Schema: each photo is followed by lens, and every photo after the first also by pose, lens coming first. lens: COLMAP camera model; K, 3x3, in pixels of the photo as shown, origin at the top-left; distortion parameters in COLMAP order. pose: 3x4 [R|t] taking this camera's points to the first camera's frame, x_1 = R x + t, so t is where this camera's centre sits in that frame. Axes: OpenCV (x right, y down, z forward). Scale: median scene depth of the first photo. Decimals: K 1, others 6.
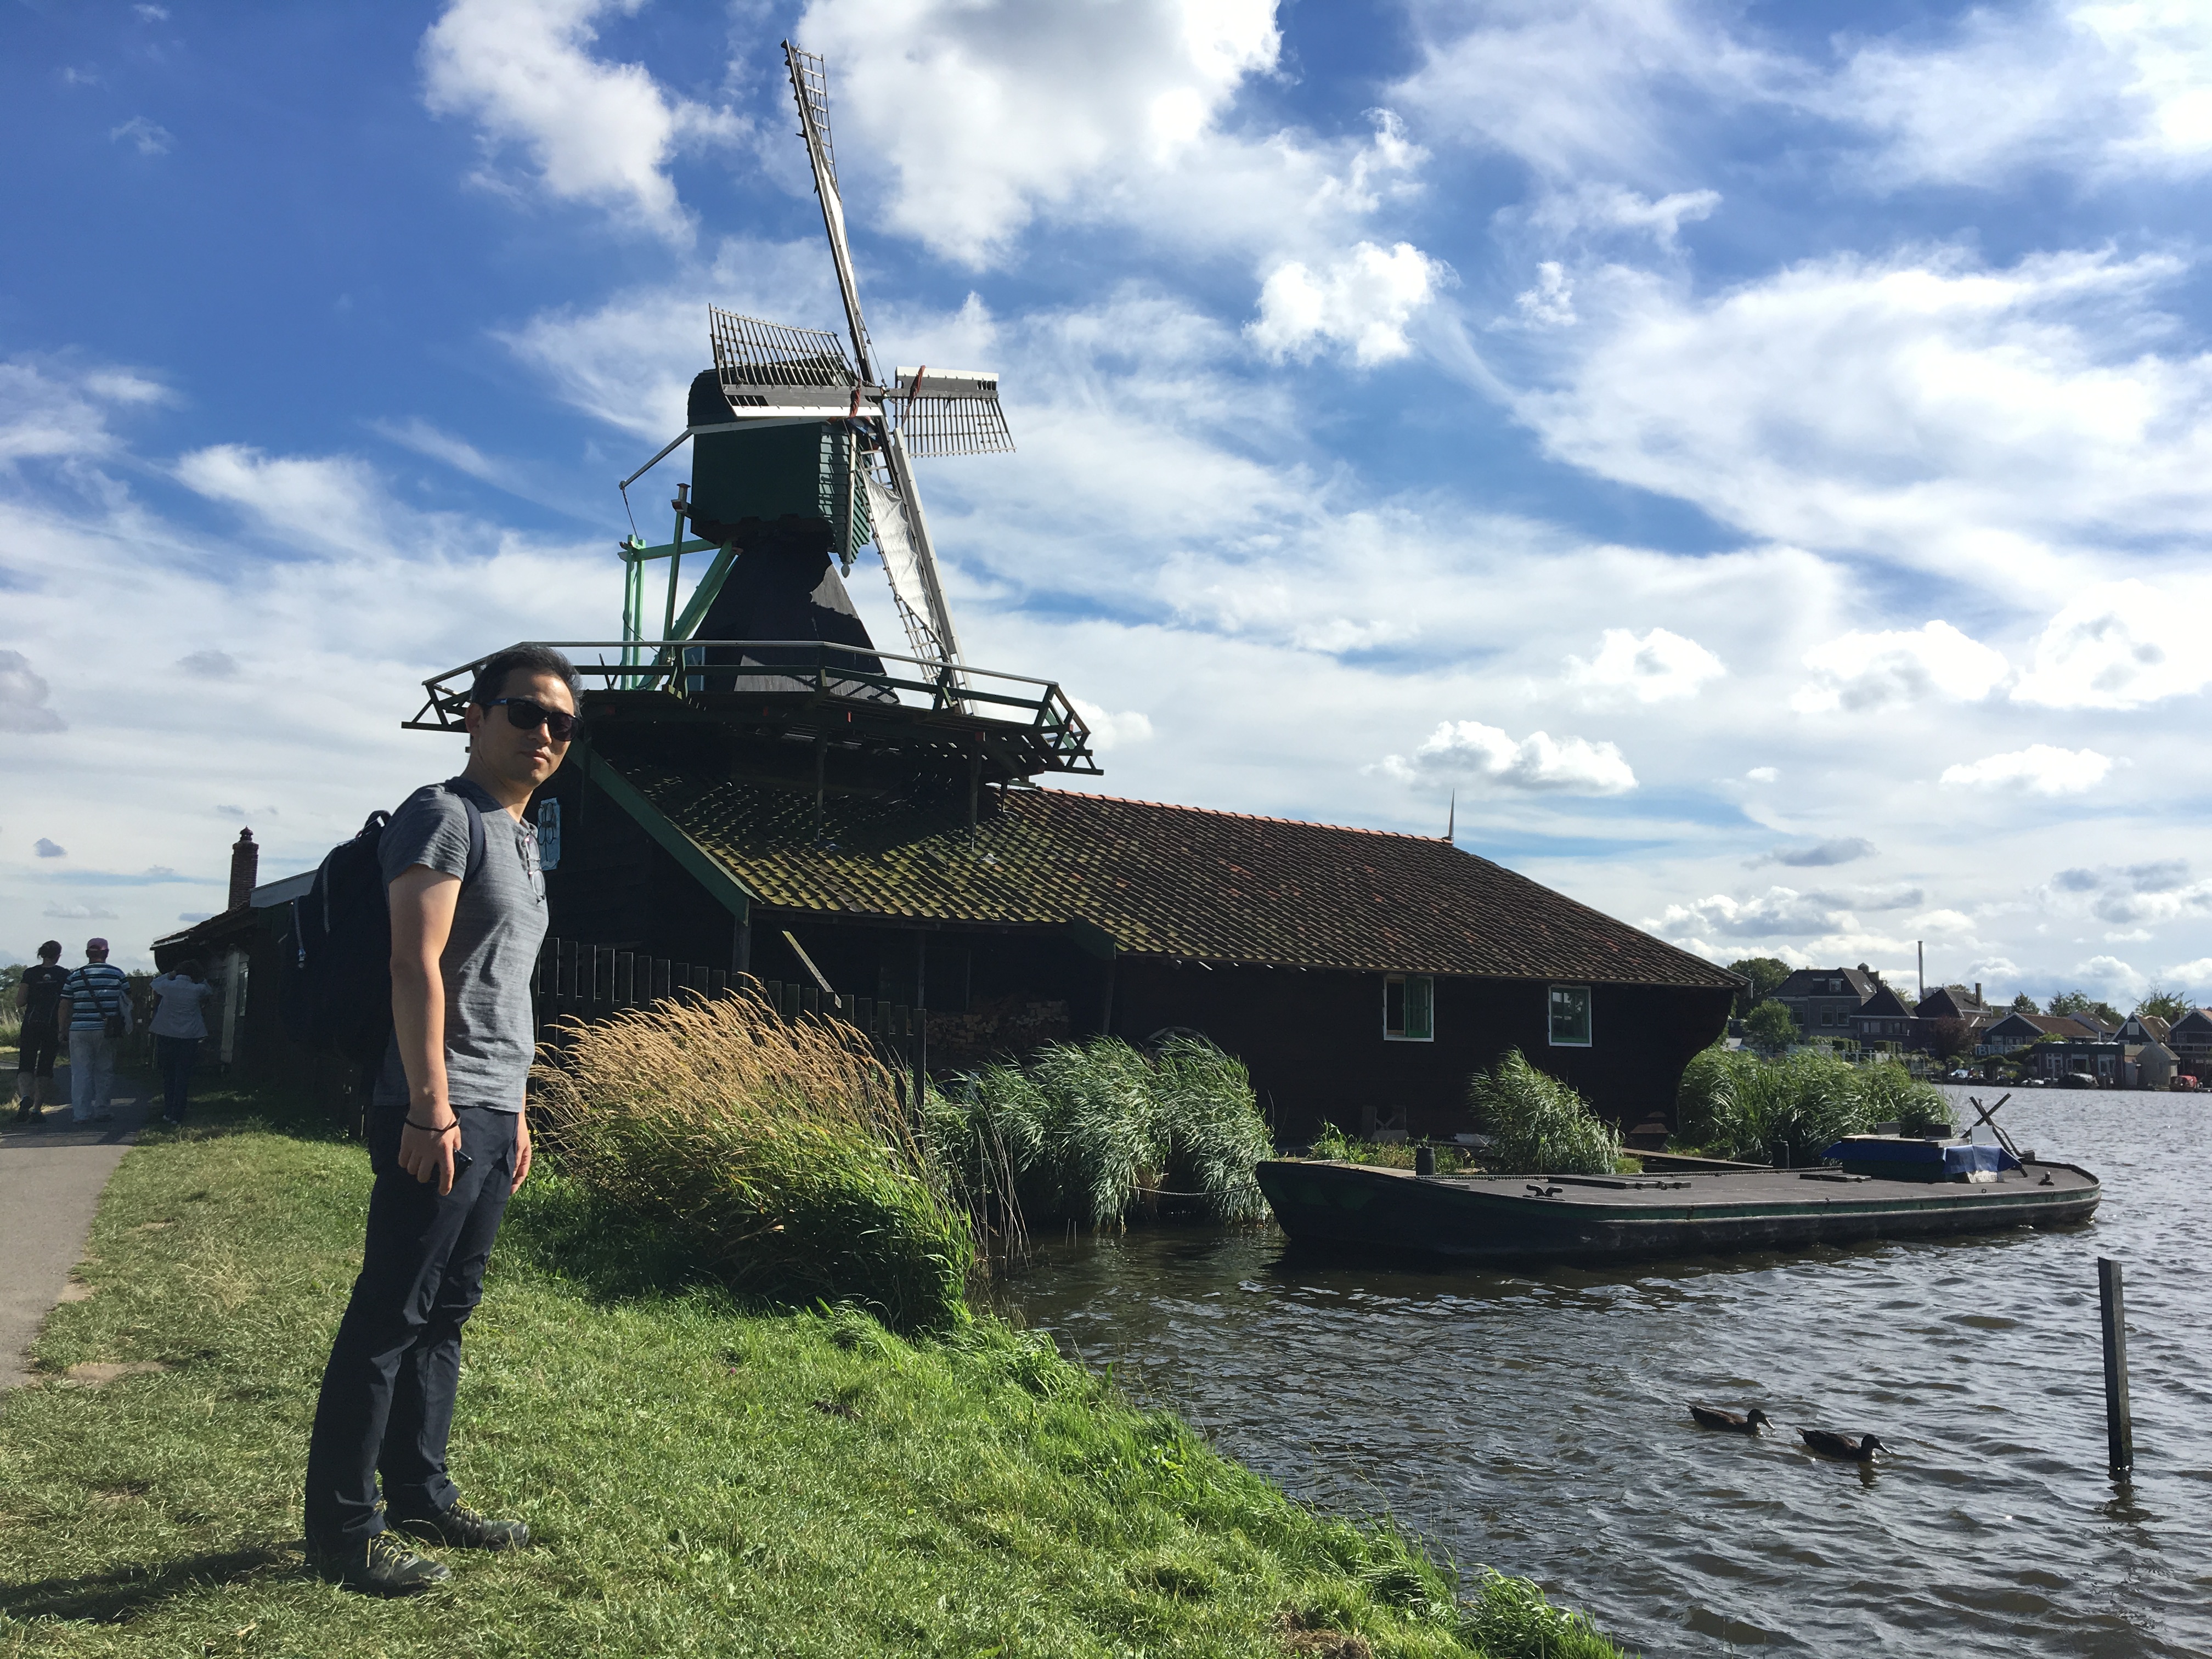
lens RADIAL K [[1824.9, 0, 1106.0], [0, 1824.9, 829.5], [0, 0, 1]] dist [0.122570, -0.251236]
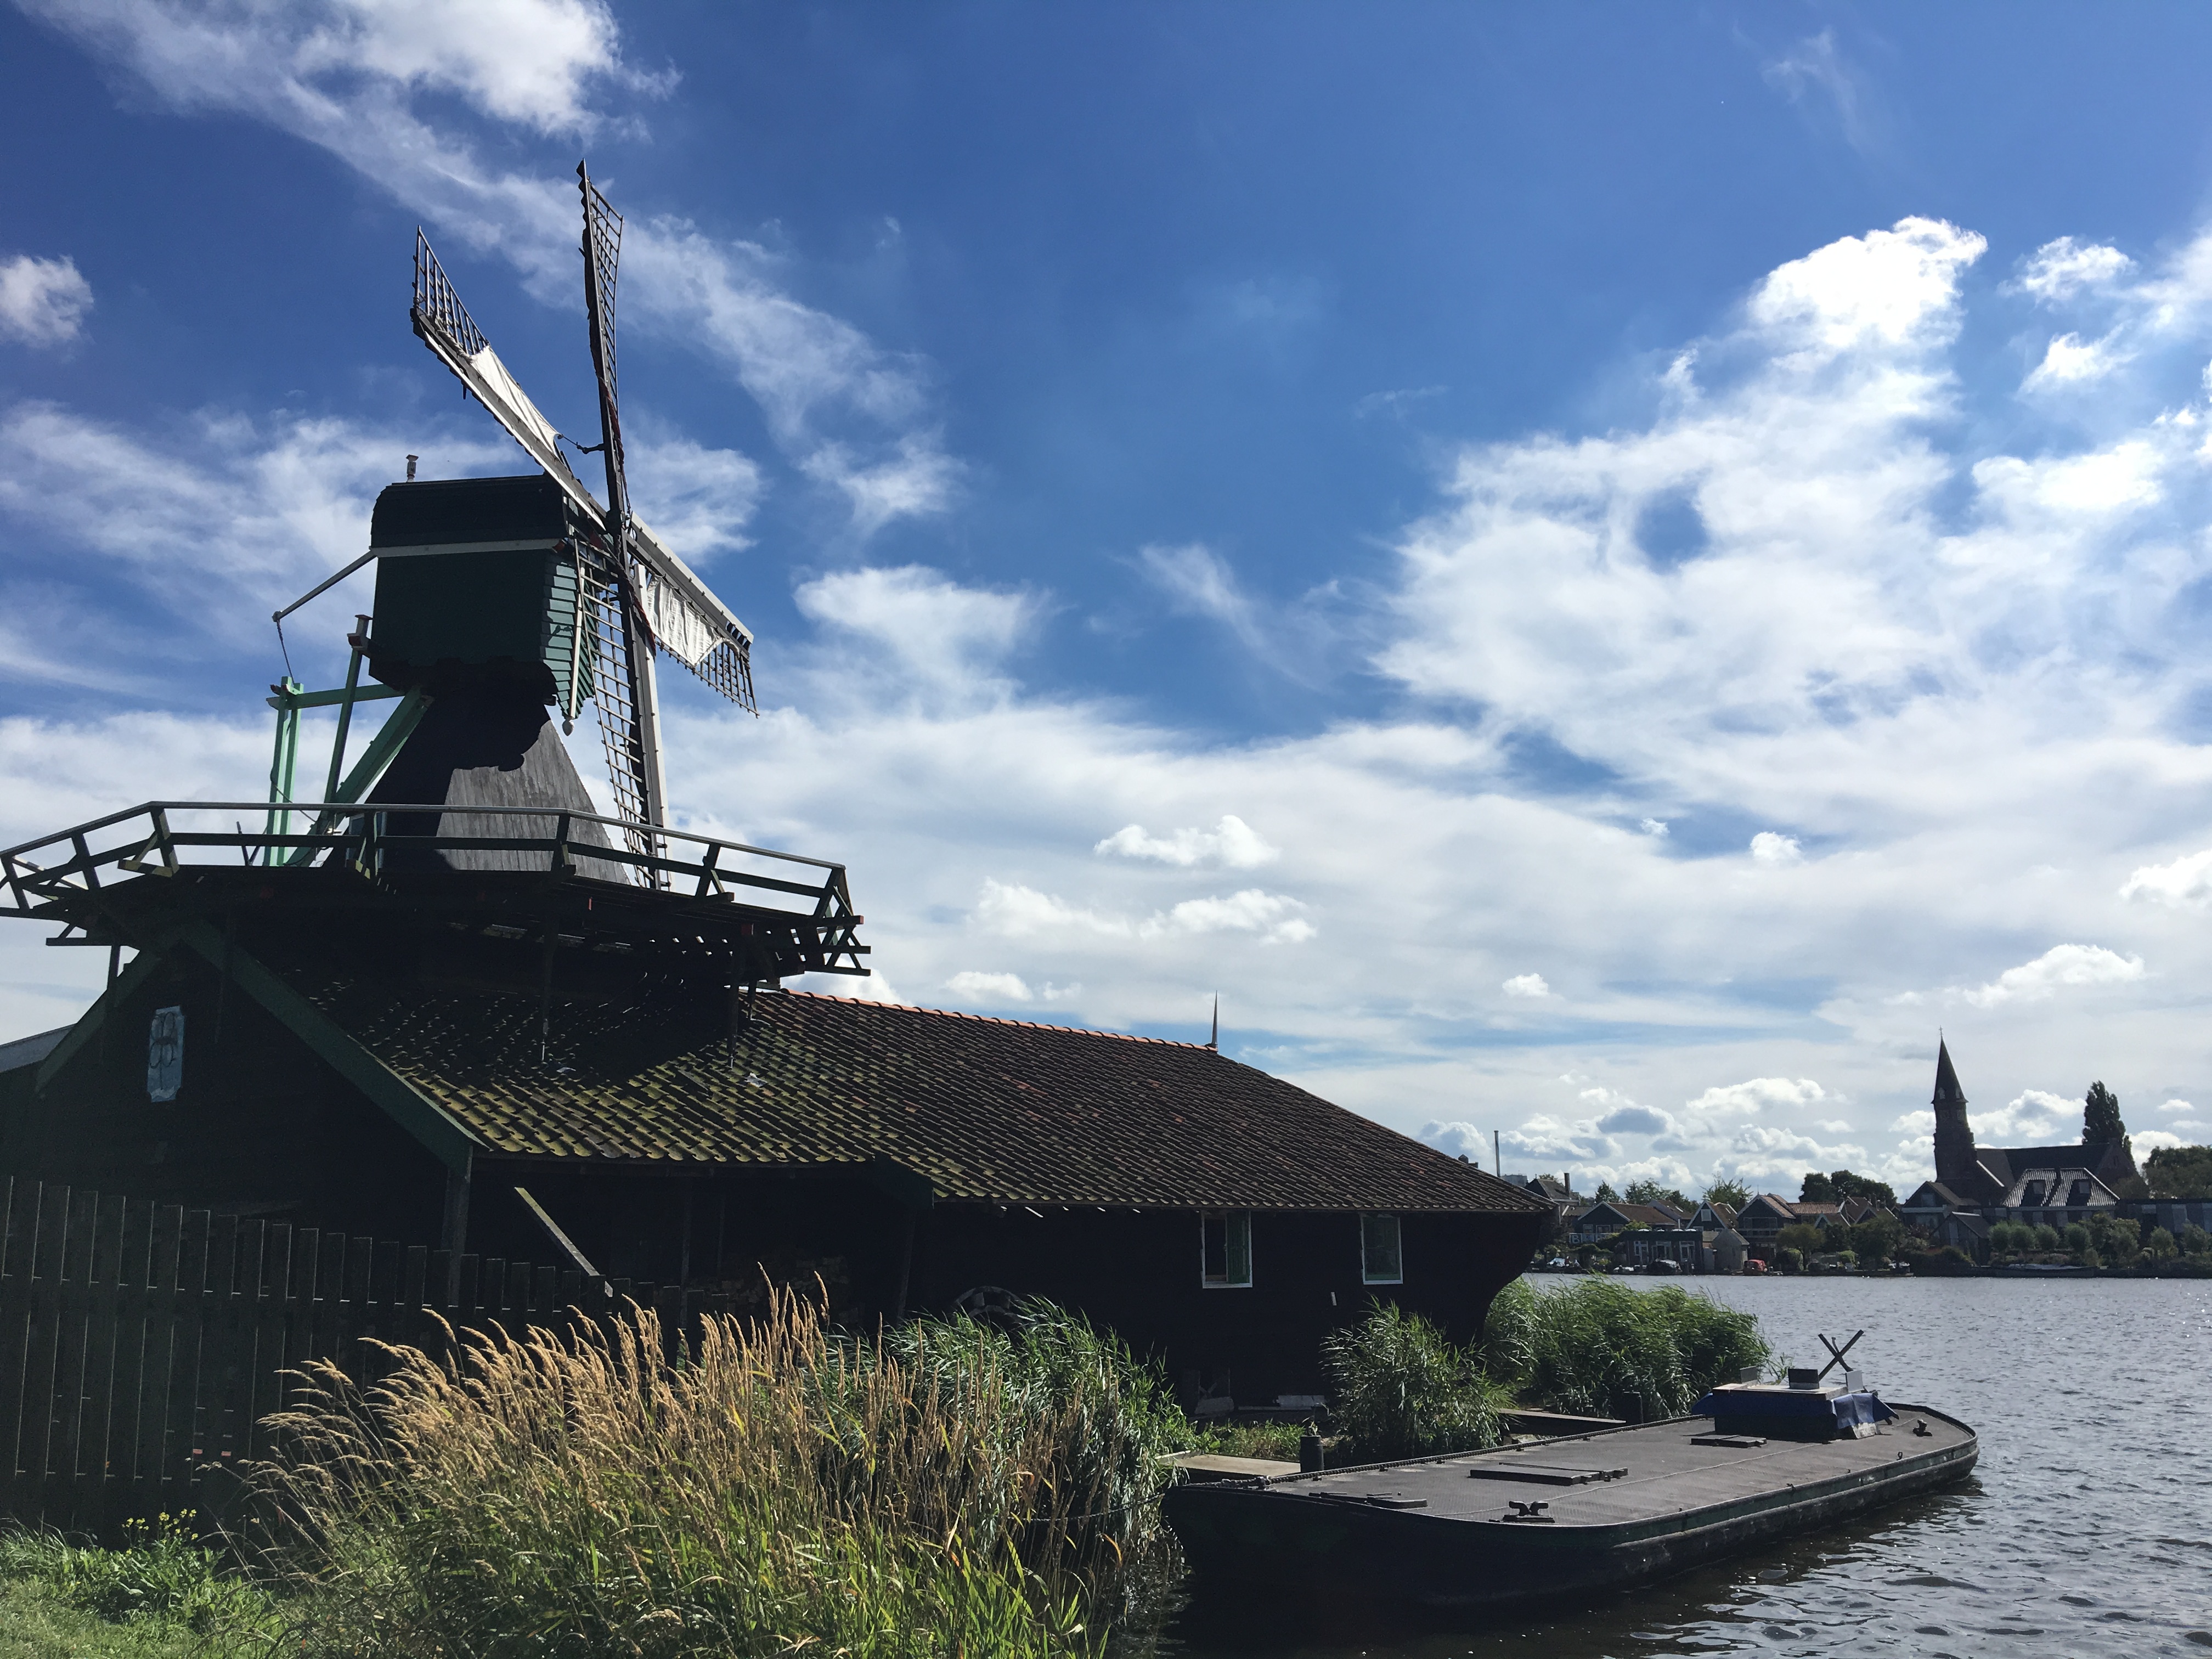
lens RADIAL K [[1824.9, 0, 1106.0], [0, 1824.9, 829.5], [0, 0, 1]] dist [0.122570, -0.251236]
pose [[0.978754, 0.021233, 0.203935, -0.080286], [0.000539, 0.994354, -0.106117, -0.008183], [-0.205037, 0.103972, 0.973216, 0.164350]]
